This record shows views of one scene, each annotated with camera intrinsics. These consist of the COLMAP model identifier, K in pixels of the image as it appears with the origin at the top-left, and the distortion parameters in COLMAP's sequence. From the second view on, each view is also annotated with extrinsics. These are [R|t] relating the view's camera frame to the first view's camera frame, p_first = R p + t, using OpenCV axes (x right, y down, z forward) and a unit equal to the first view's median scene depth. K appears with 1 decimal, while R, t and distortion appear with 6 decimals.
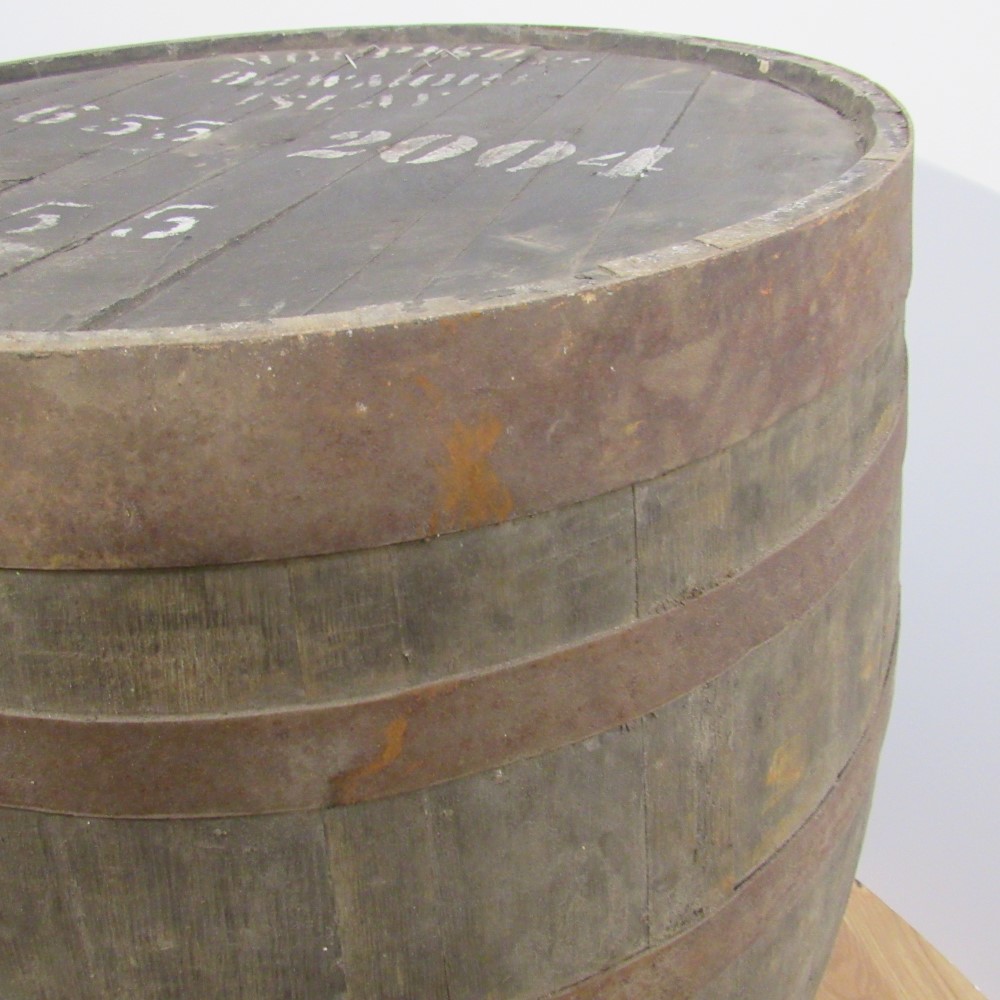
lens RADIAL K [[943.1, 0, 500.0], [0, 943.1, 492.2], [0, 0, 1]] dist [-0.023833, 0.000000]
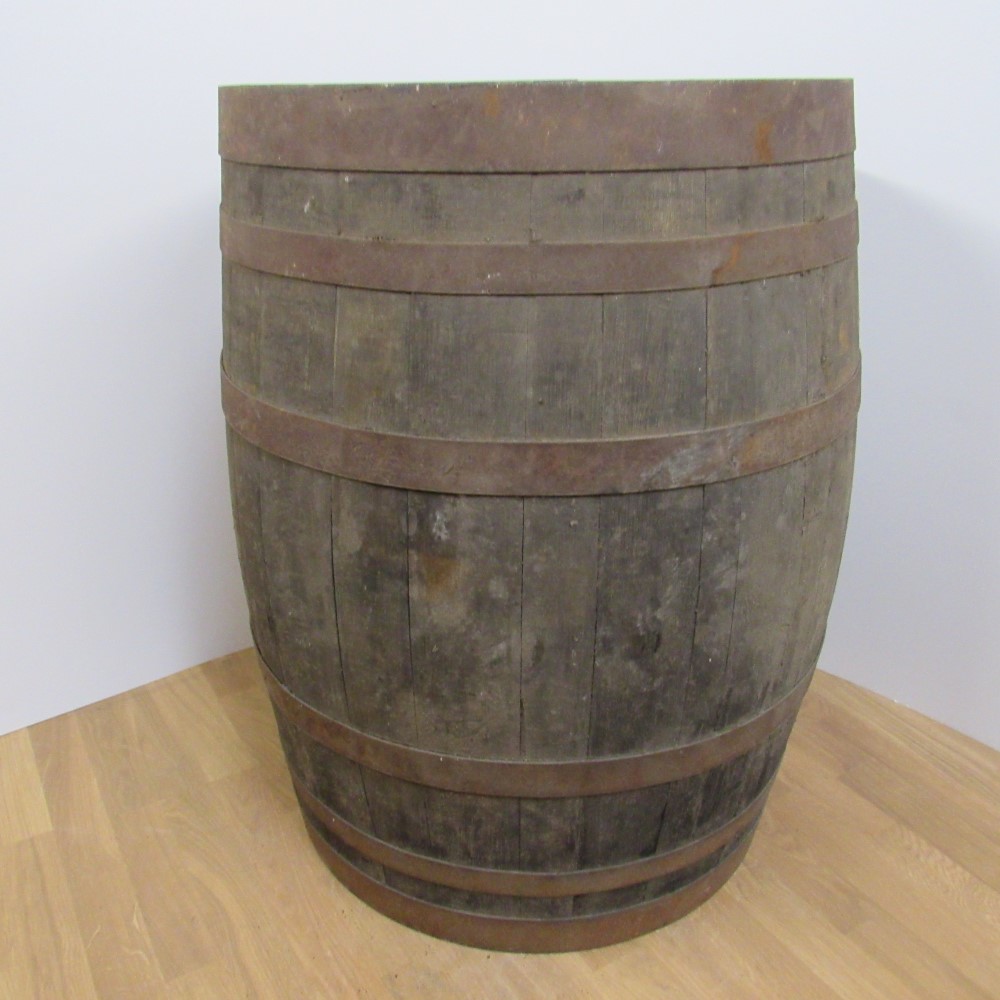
lens RADIAL K [[943.1, 0, 508.1], [0, 943.1, 500.3], [0, 0, 1]] dist [-0.023833, 0.000000]
pose [[0.971422, -0.073800, 0.225597, -1.190025], [0.110759, 0.981554, -0.155833, 1.111508], [-0.209935, 0.176366, 0.961677, -1.073510]]
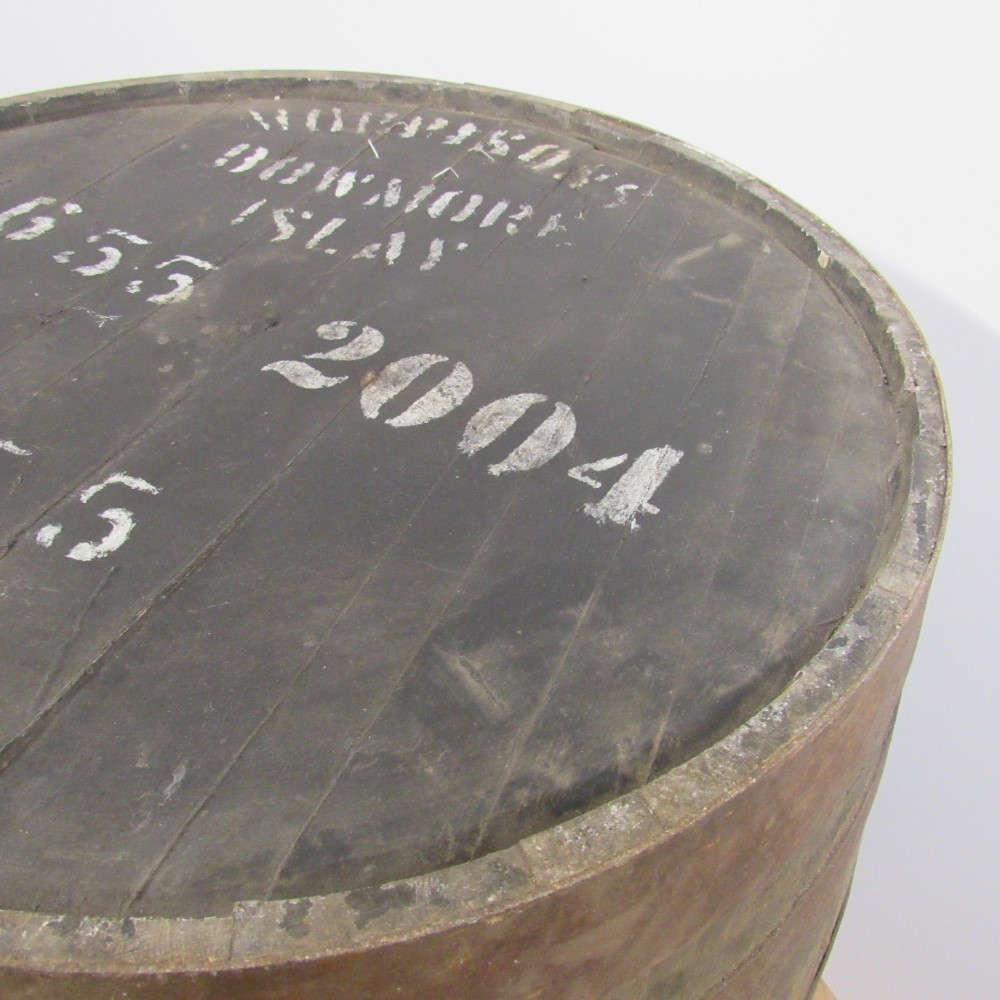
lens RADIAL K [[943.1, 0, 501.5], [0, 943.1, 496.4], [0, 0, 1]] dist [-0.023833, 0.000000]
pose [[0.990301, 0.137759, -0.018041, 0.049302], [-0.133494, 0.979446, 0.151211, -0.585350], [0.038501, -0.147336, 0.988337, 0.141423]]
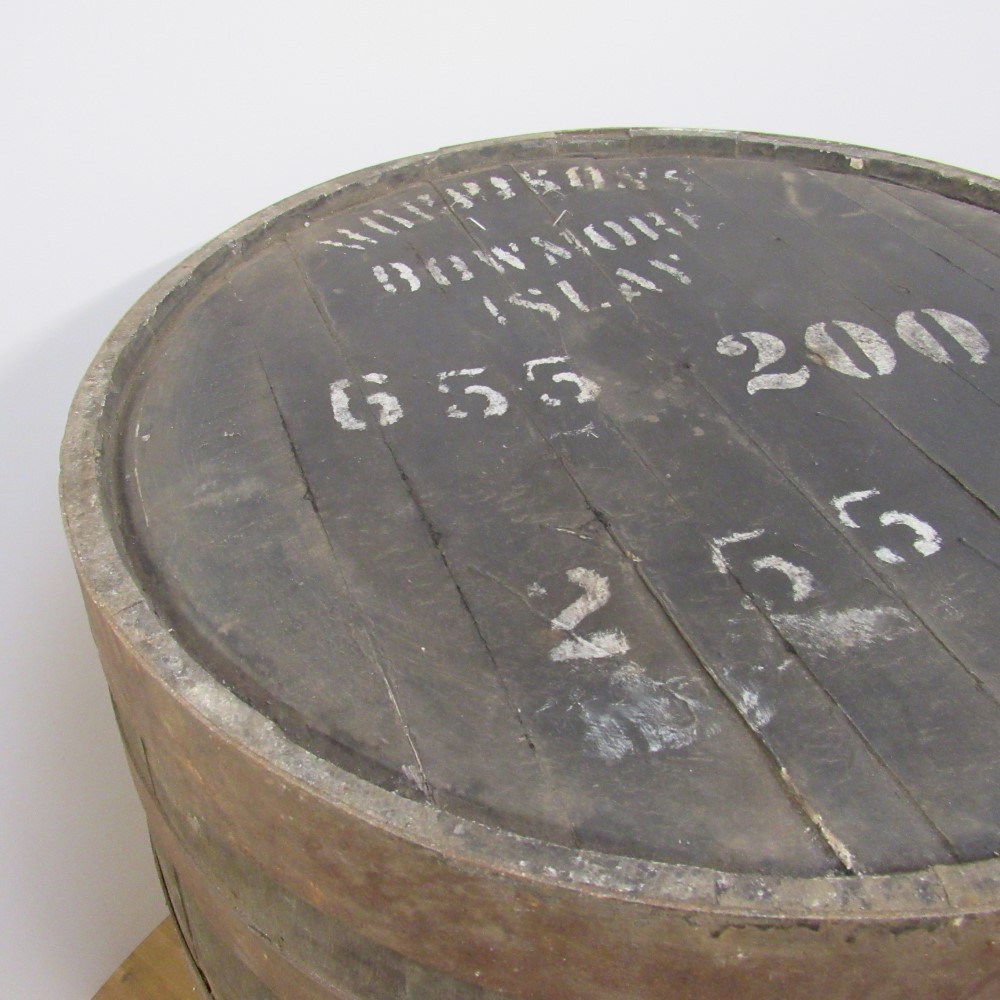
lens RADIAL K [[943.1, 0, 489.3], [0, 943.1, 503.4], [0, 0, 1]] dist [-0.023833, 0.000000]
pose [[0.808405, -0.375871, 0.452992, -1.387441], [0.323711, 0.926638, 0.191188, -0.771013], [-0.491622, -0.007919, 0.870773, 0.361048]]
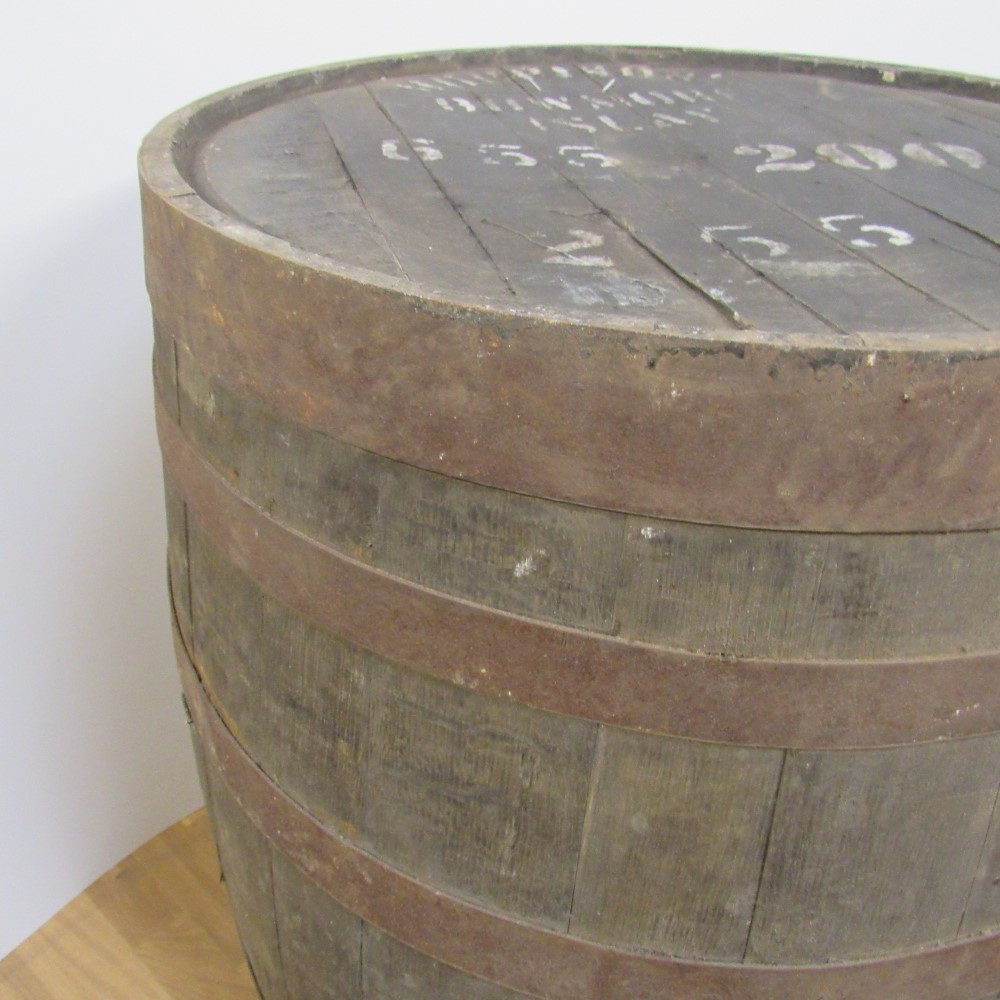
lens RADIAL K [[943.1, 0, 492.7], [0, 943.1, 501.9], [0, 0, 1]] dist [-0.023833, 0.000000]
pose [[0.866354, -0.235940, 0.440186, -1.566963], [0.234356, 0.970367, 0.058871, -0.166800], [-0.441032, 0.052157, 0.895975, 0.227550]]
